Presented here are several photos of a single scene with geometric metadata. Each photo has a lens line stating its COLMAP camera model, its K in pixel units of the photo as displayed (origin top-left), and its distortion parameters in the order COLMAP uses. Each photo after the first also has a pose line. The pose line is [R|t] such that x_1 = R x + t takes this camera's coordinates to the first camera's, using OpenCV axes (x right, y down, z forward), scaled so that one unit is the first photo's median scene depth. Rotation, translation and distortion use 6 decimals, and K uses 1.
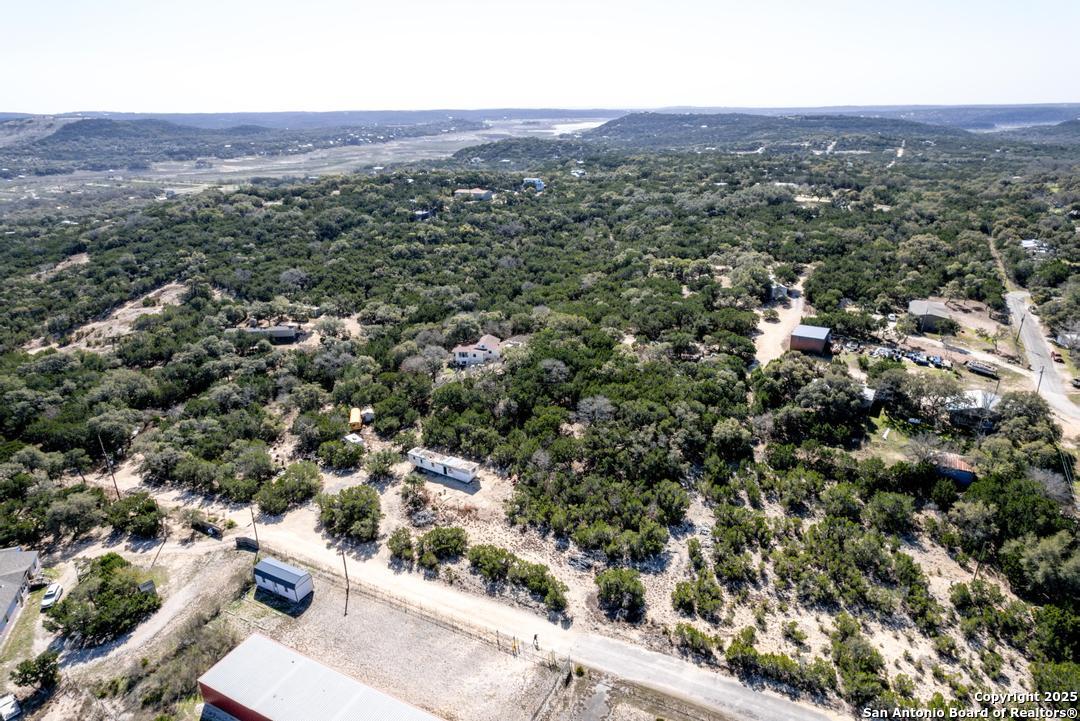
lens RADIAL K [[693.8, 0, 539.6], [0, 693.8, 363.3], [0, 0, 1]] dist [-0.083985, 0.076852]
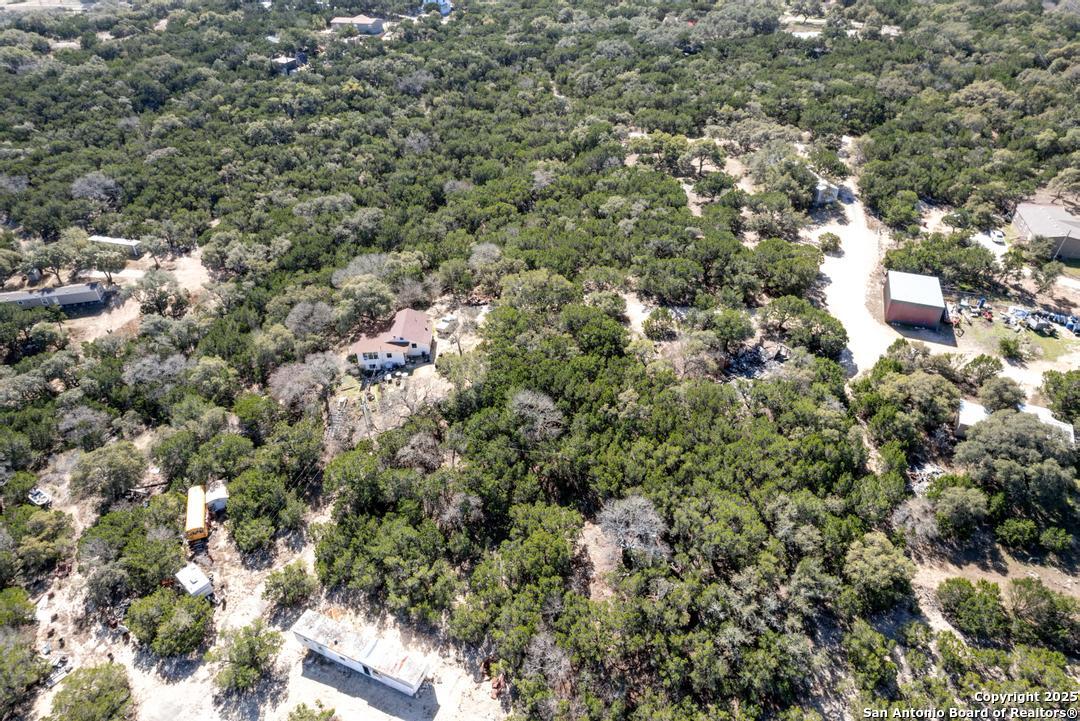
lens RADIAL K [[693.8, 0, 539.6], [0, 693.8, 363.3], [0, 0, 1]] dist [-0.083985, 0.076852]
pose [[0.990109, -0.083657, 0.112627, -0.032972], [0.052244, 0.964885, 0.257424, -0.159723], [-0.130207, -0.248994, 0.959713, 0.409838]]
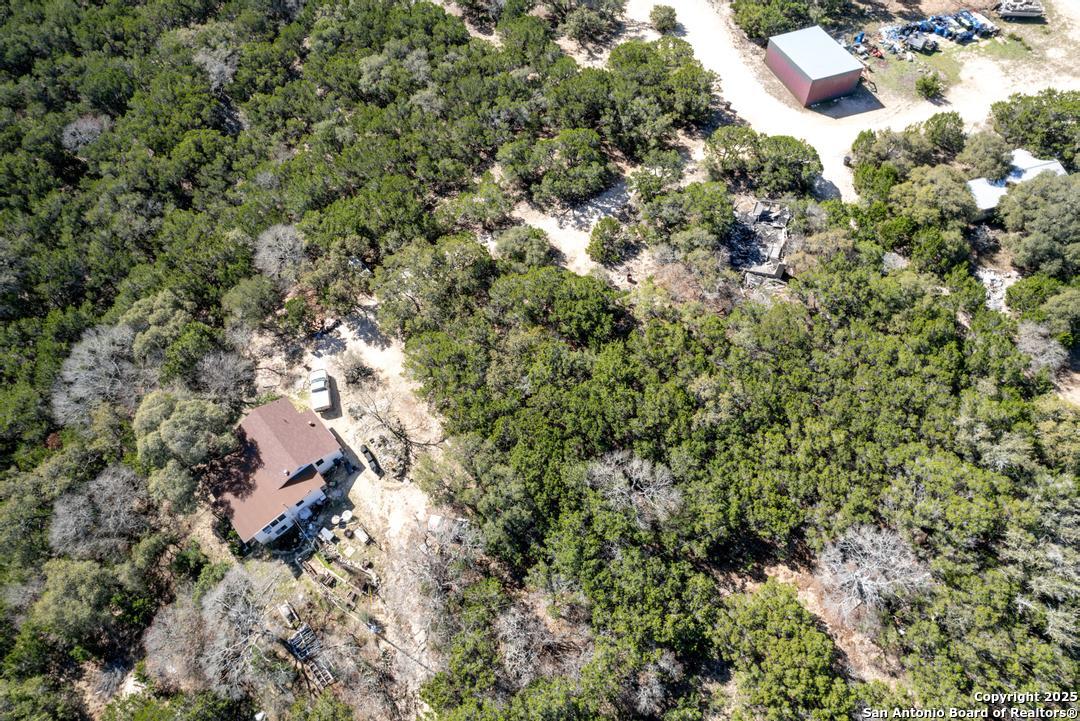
lens RADIAL K [[693.8, 0, 539.6], [0, 693.8, 363.3], [0, 0, 1]] dist [-0.083985, 0.076852]
pose [[0.667610, -0.627410, 0.400816, -0.111978], [0.283089, 0.711847, 0.642756, -0.272225], [-0.688591, -0.315644, 0.652848, 0.719459]]
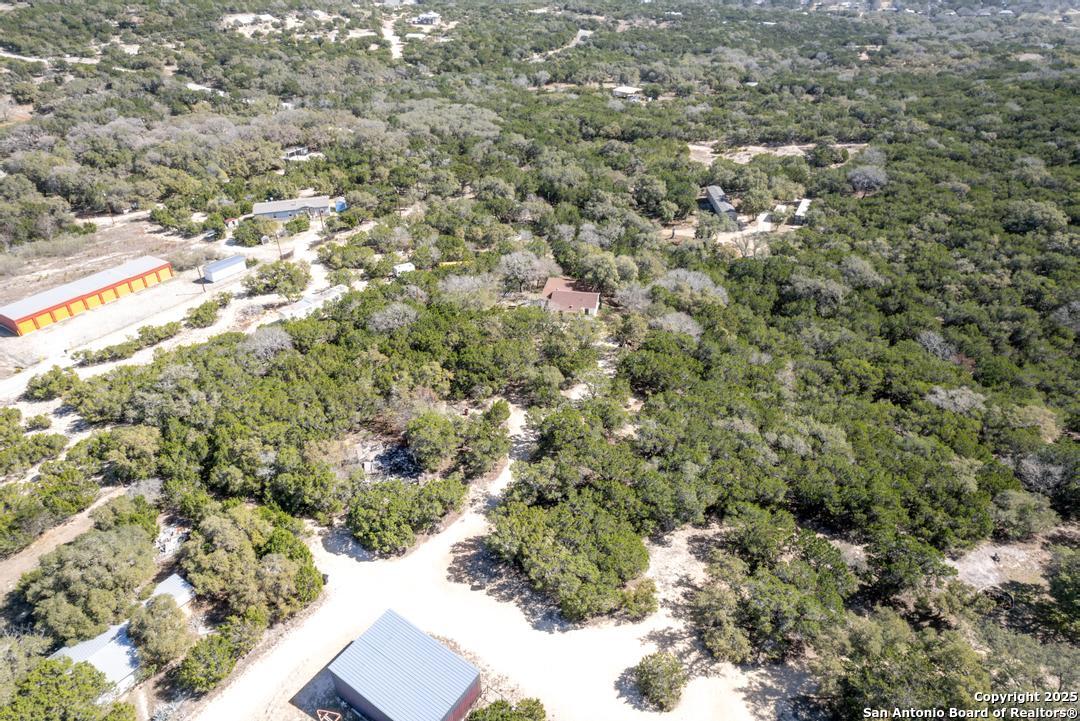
lens RADIAL K [[693.8, 0, 539.6], [0, 693.8, 363.3], [0, 0, 1]] dist [-0.083985, 0.076852]
pose [[-0.094880, 0.555421, -0.826139, 0.583590], [-0.344081, 0.760437, 0.550766, -0.377388], [0.934134, 0.336515, 0.118960, 0.960393]]
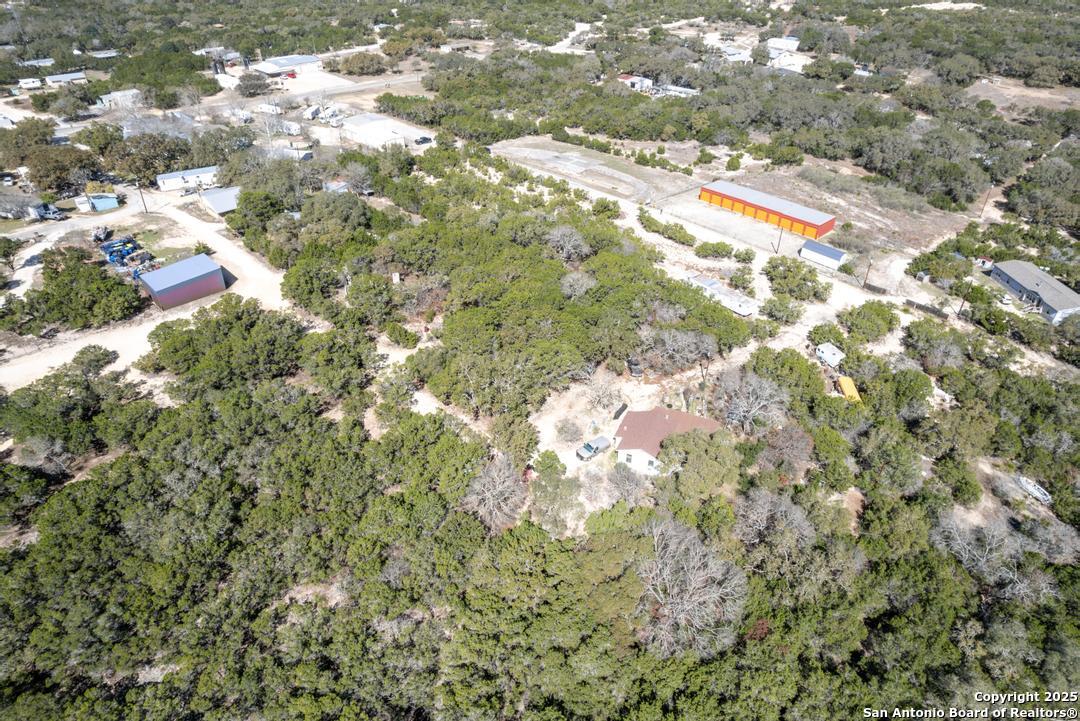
lens RADIAL K [[693.8, 0, 539.6], [0, 693.8, 363.3], [0, 0, 1]] dist [-0.083985, 0.076852]
pose [[-0.954875, -0.162210, 0.248799, -0.123387], [0.111322, 0.581153, 0.806144, -0.490469], [-0.275355, 0.797464, -0.536871, 1.321445]]
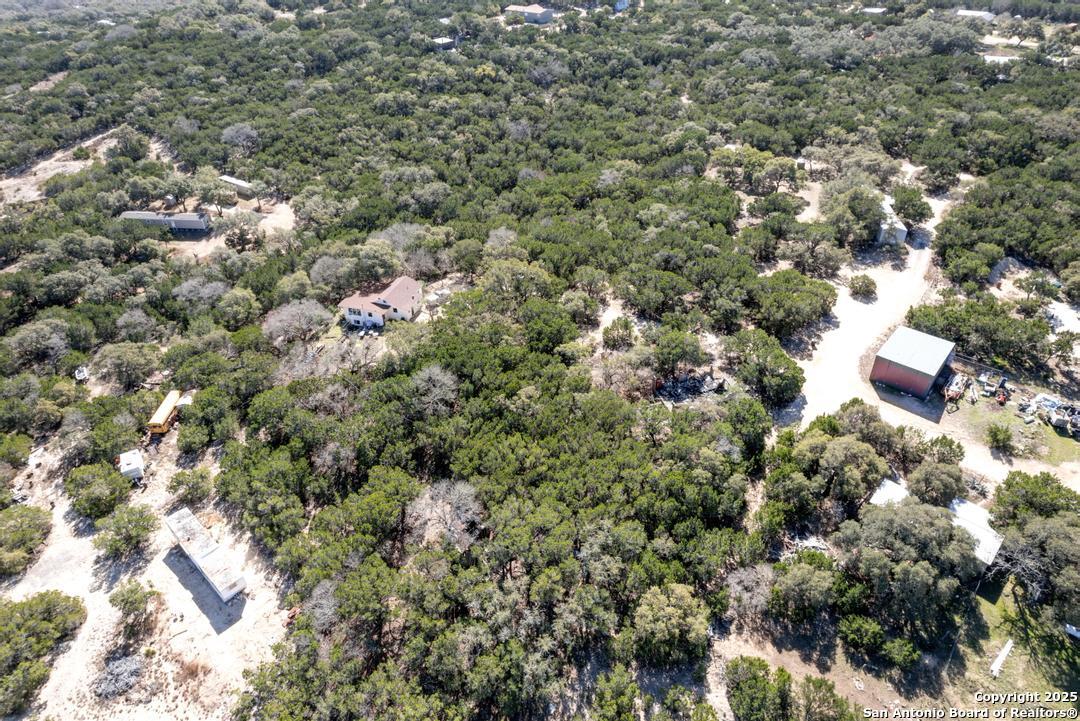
lens RADIAL K [[693.8, 0, 539.6], [0, 693.8, 363.3], [0, 0, 1]] dist [-0.083985, 0.076852]
pose [[0.980435, 0.120004, -0.156034, 0.178371], [-0.075806, 0.961723, 0.263329, -0.157270], [0.181662, -0.246349, 0.952004, 0.404828]]
